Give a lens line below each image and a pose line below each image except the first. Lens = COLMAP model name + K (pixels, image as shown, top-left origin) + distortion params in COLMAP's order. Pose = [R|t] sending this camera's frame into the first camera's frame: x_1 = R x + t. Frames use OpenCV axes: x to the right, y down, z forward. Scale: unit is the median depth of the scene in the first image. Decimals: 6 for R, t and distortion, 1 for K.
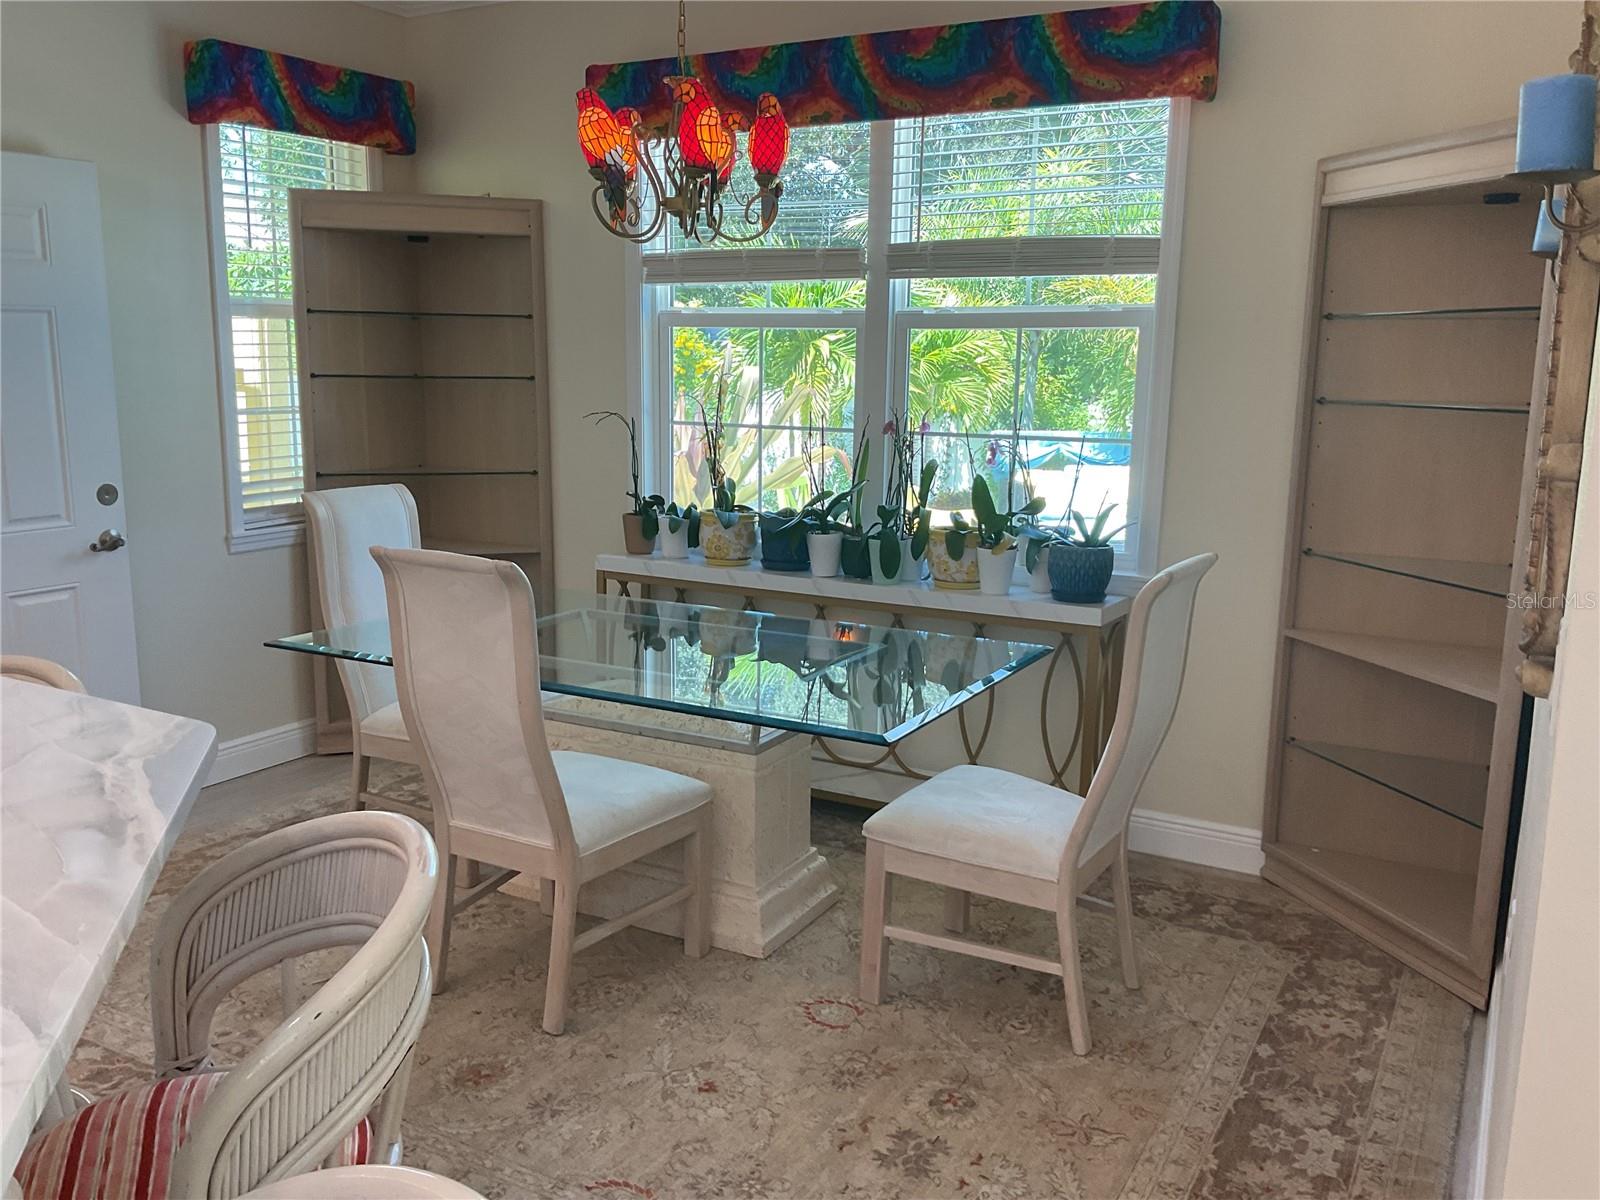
lens RADIAL K [[1313.3, 0, 800.9], [0, 1313.3, 616.1], [0, 0, 1]] dist [0.081686, -0.159276]
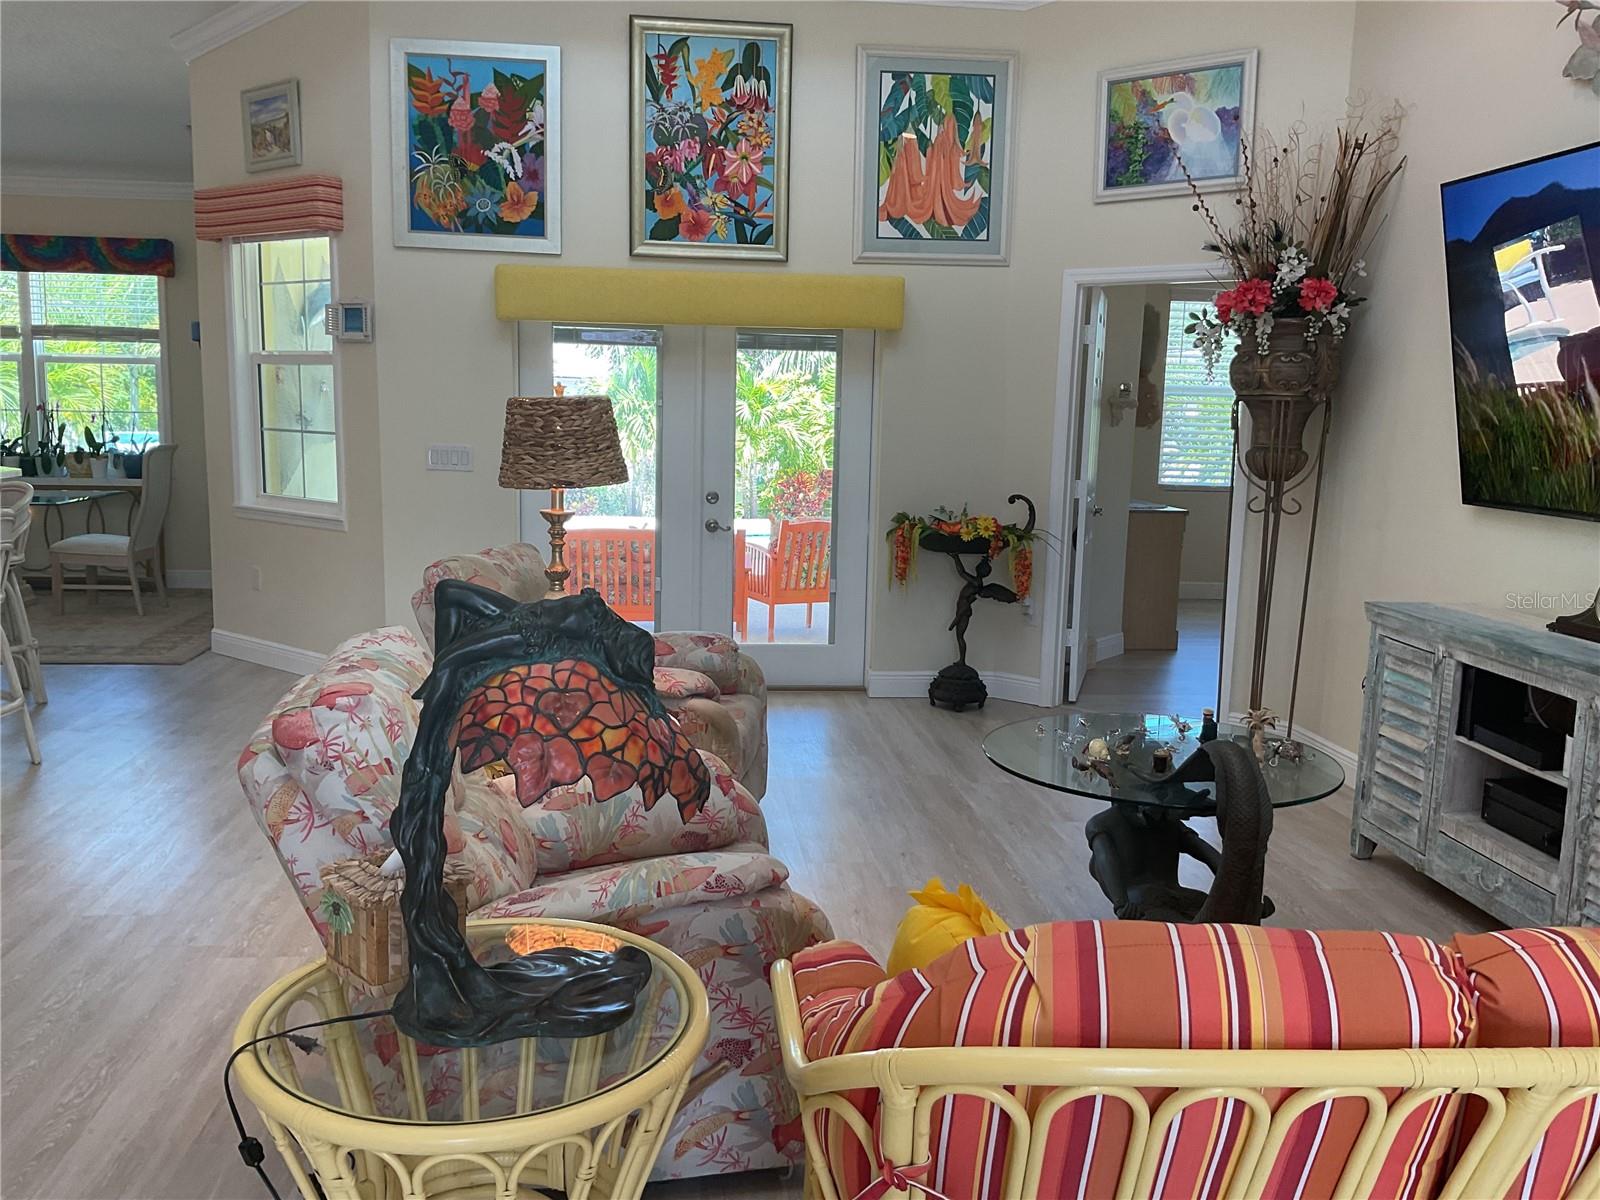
lens RADIAL K [[1313.3, 0, 796.1], [0, 1313.3, 602.4], [0, 0, 1]] dist [0.081686, -0.159276]
pose [[0.820275, -0.085613, 0.565525, -0.181805], [0.103023, 0.994678, 0.001148, 0.316223], [-0.562614, 0.057320, 0.824730, -1.561482]]
